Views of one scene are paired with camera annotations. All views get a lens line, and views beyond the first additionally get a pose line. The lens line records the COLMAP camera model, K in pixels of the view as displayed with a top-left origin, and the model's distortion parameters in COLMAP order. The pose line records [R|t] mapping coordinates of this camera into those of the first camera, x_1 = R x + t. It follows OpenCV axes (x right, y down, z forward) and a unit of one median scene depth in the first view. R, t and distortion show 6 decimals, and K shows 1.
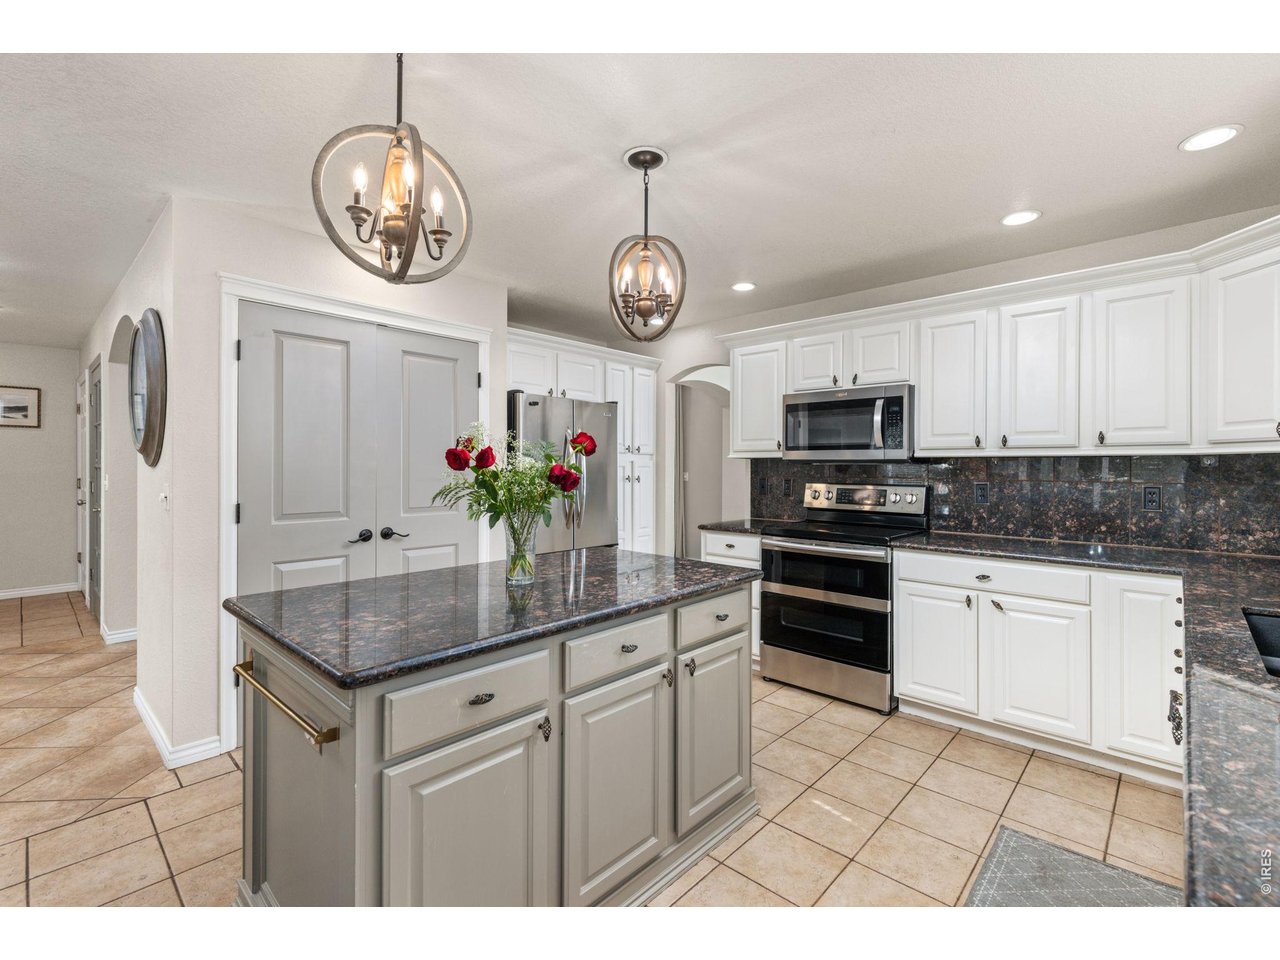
lens RADIAL K [[572.9, 0, 641.0], [0, 572.9, 471.6], [0, 0, 1]] dist [0.000726, 0.000028]
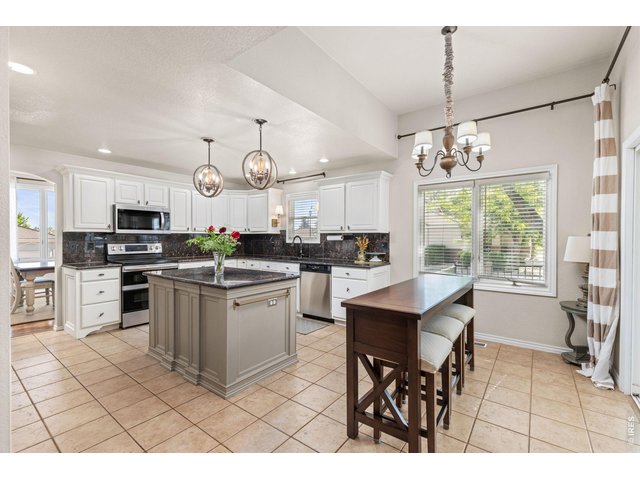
lens RADIAL K [[286.5, 0, 320.1], [0, 286.5, 239.6], [0, 0, 1]] dist [0.000726, 0.000028]
pose [[-0.101828, -0.007346, 0.994775, -0.976507], [0.004238, 0.999960, 0.007818, -0.001275], [-0.994793, 0.005012, -0.101793, 0.329380]]
